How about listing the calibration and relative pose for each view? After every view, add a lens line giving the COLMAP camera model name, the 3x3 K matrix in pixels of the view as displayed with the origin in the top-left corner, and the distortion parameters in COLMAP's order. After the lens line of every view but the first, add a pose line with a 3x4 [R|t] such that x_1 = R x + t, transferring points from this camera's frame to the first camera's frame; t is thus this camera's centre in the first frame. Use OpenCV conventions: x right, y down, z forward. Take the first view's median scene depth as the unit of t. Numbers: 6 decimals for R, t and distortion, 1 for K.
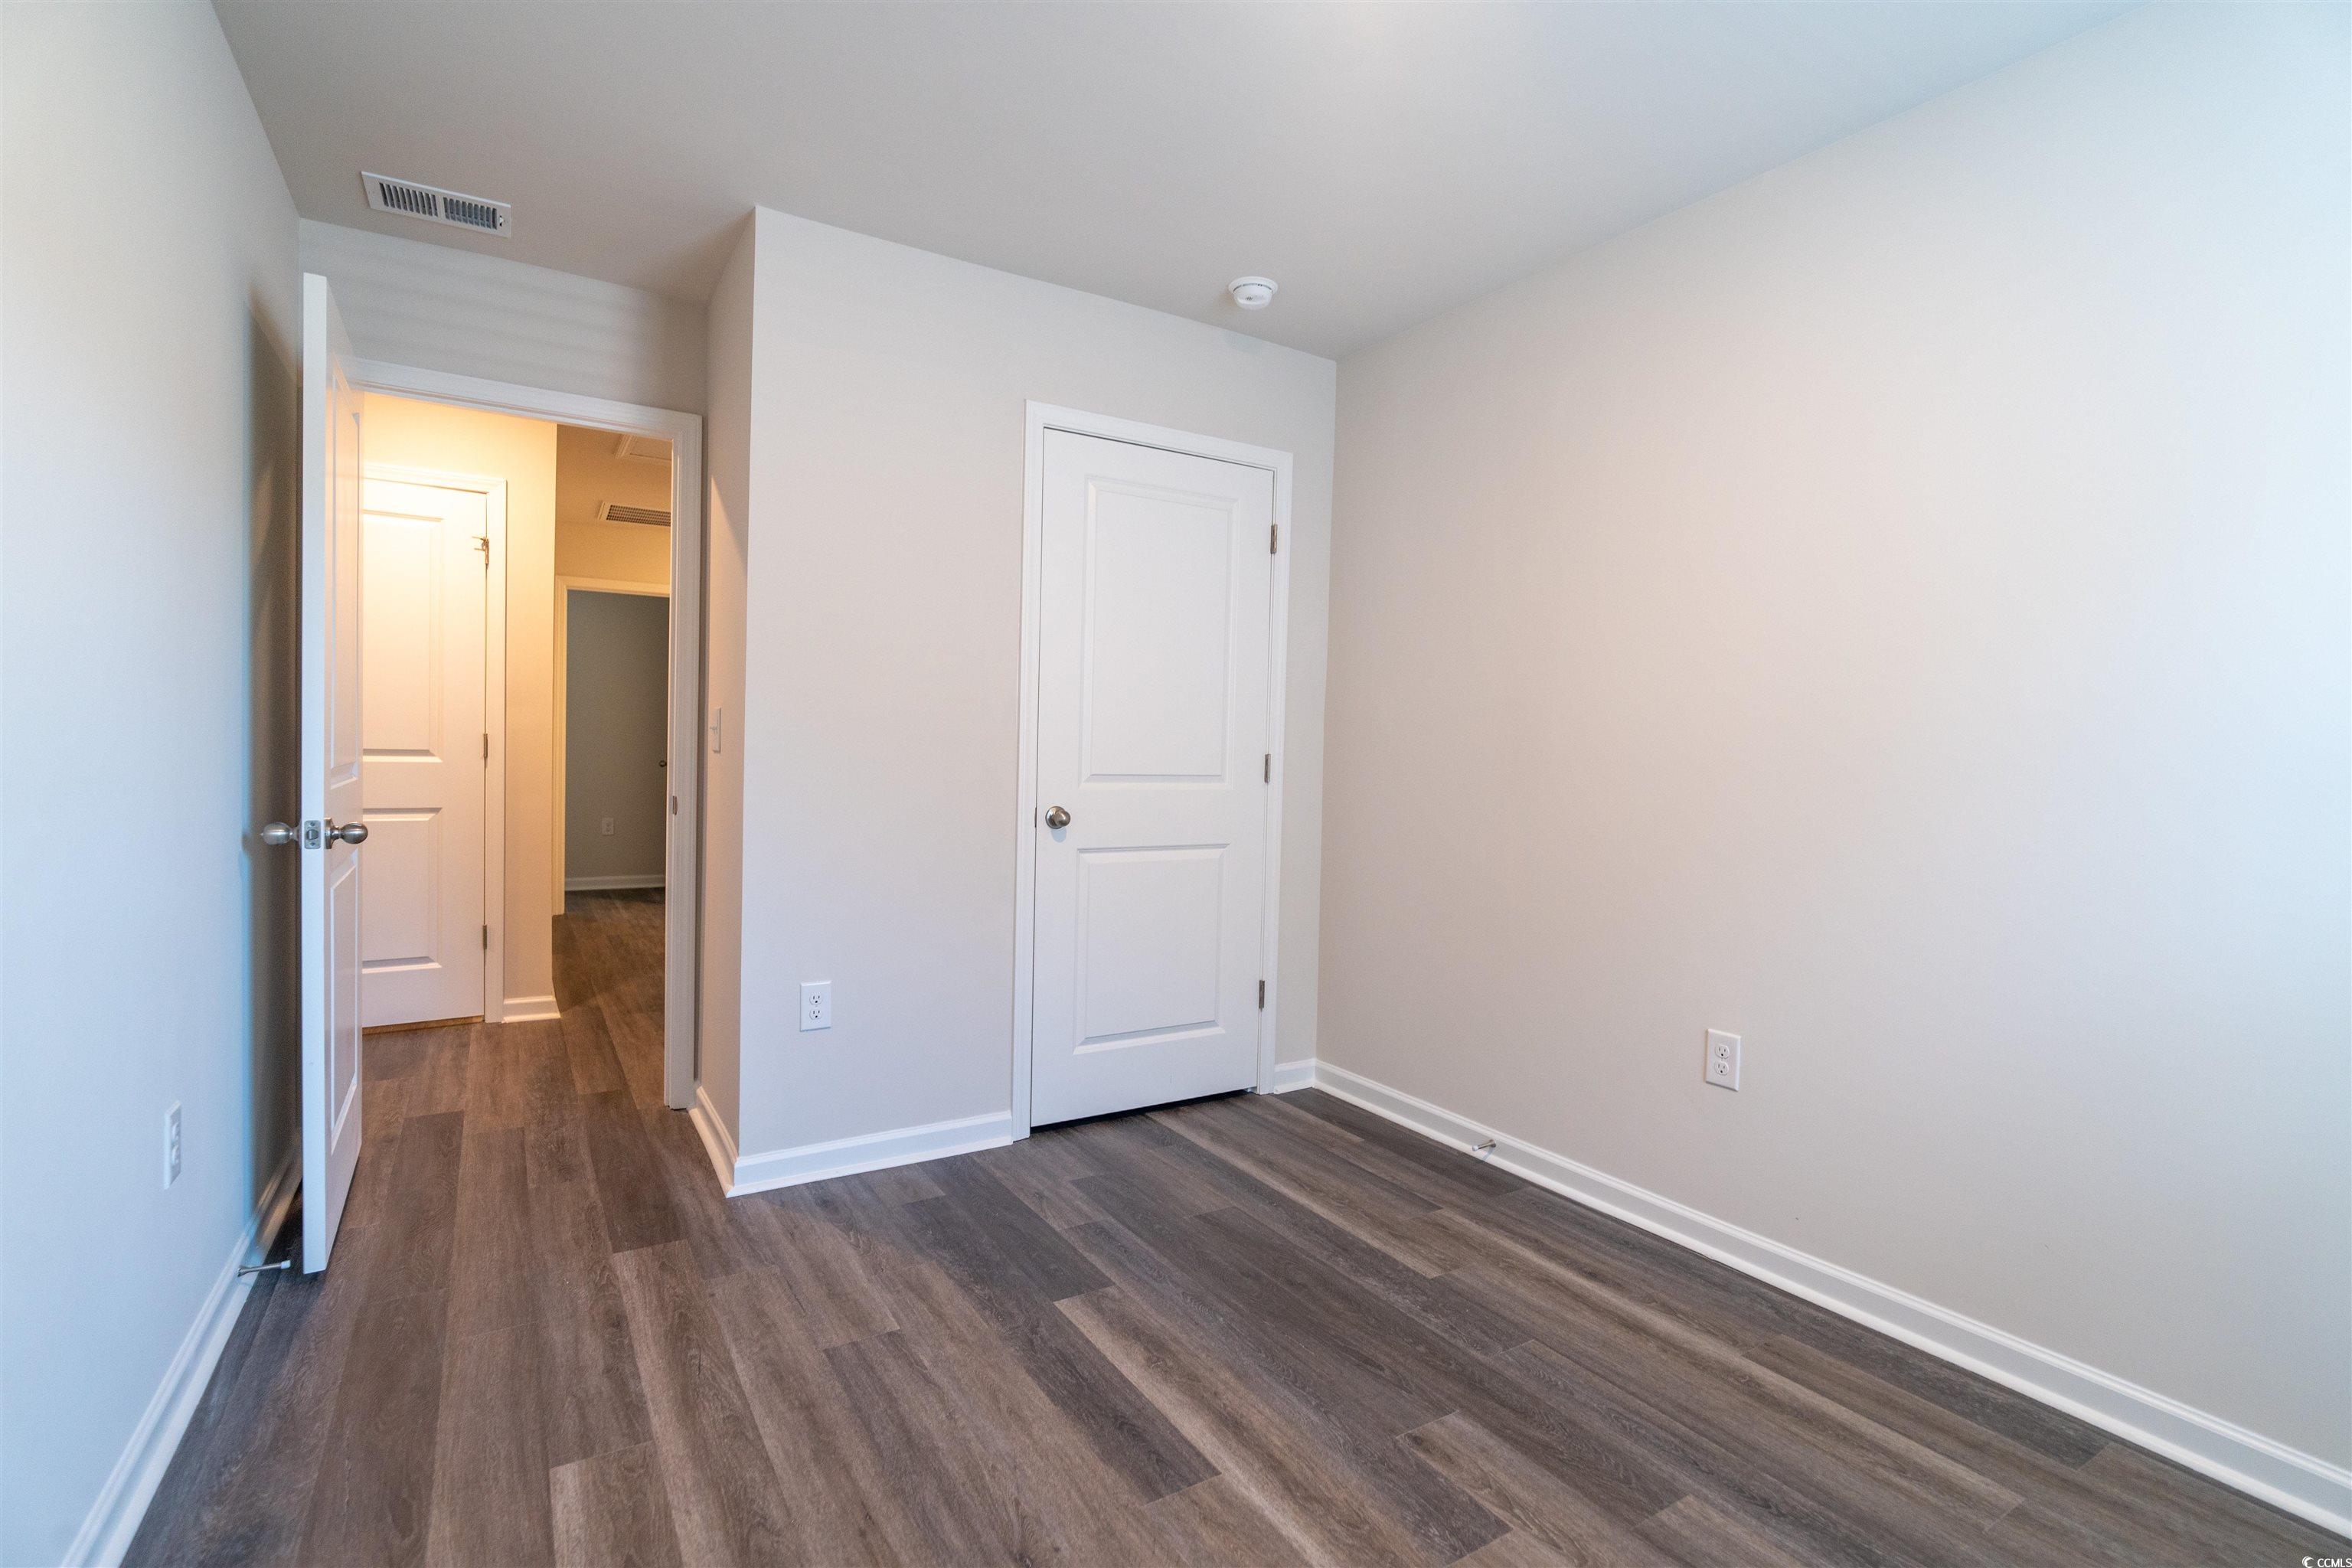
lens RADIAL K [[1088.5, 0, 1197.3], [0, 1088.5, 779.4], [0, 0, 1]] dist [-0.015096, 0.005909]
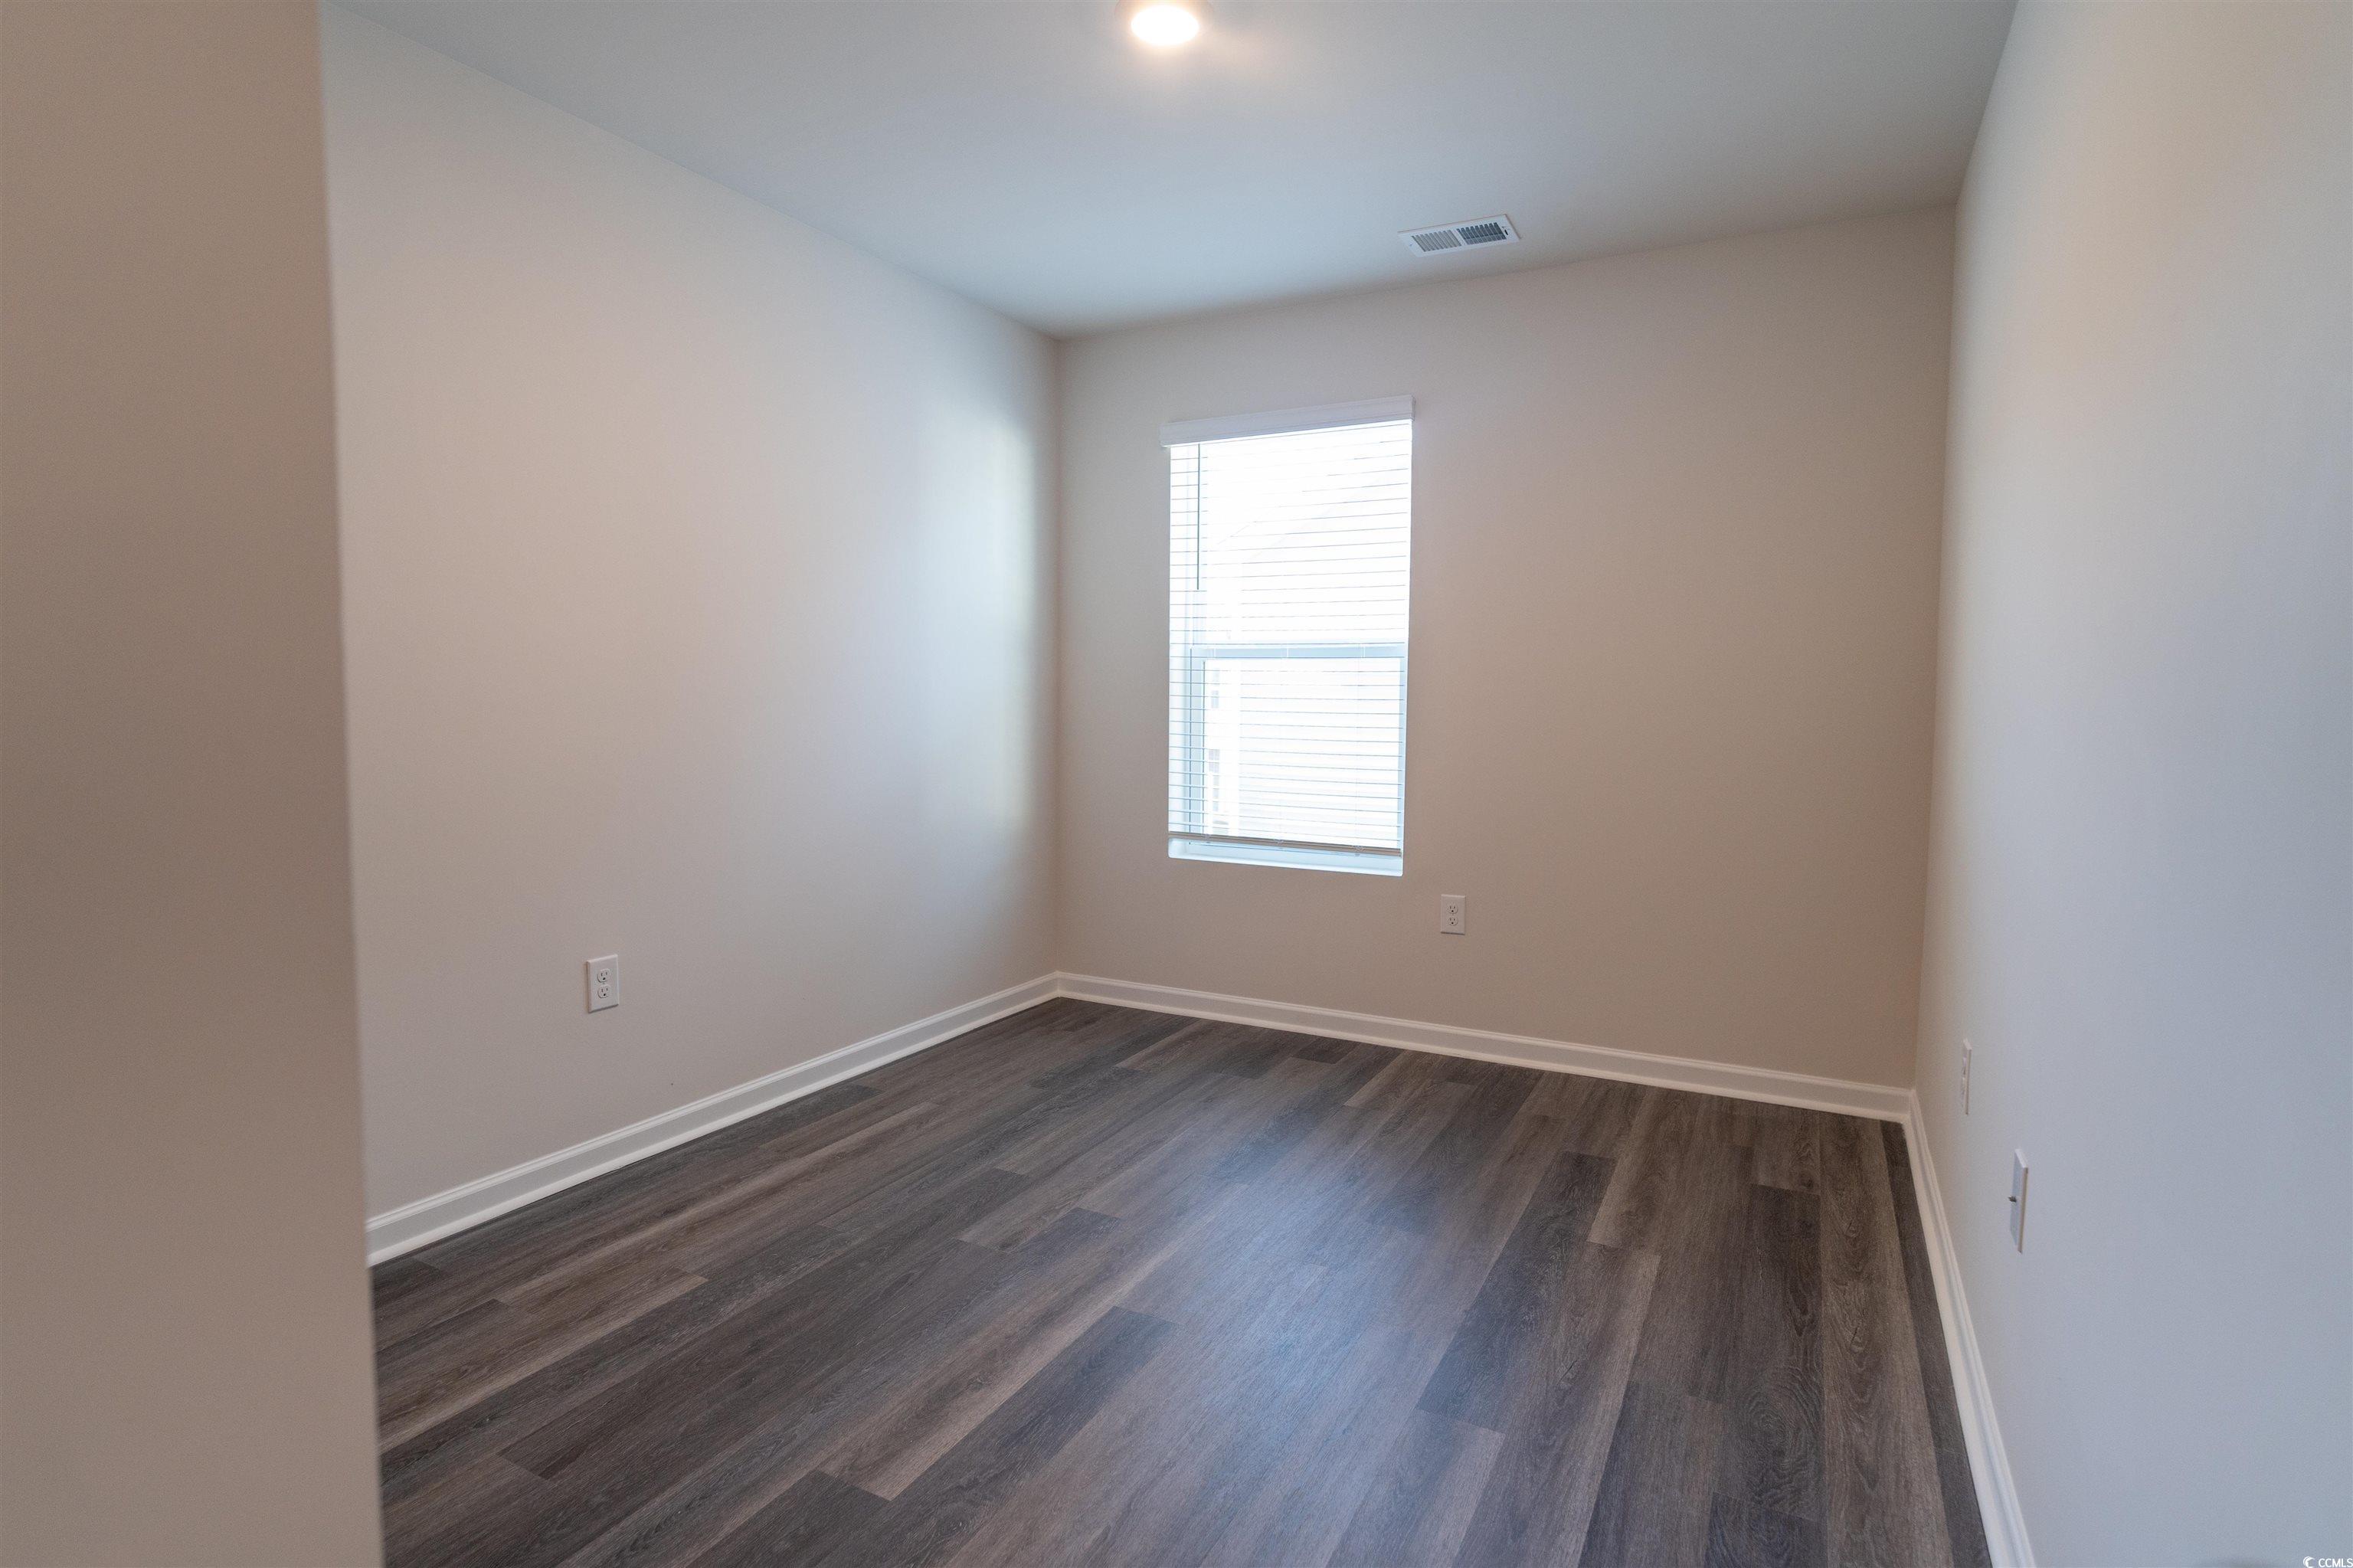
lens RADIAL K [[1179.3, 0, 1178.0], [0, 1179.3, 783.0], [0, 0, 1]] dist [-0.016488, 0.006010]
pose [[-0.483813, -0.095187, 0.869979, -0.876456], [0.005422, 0.993722, 0.111742, -0.066083], [-0.875155, 0.058780, -0.480260, 1.227473]]
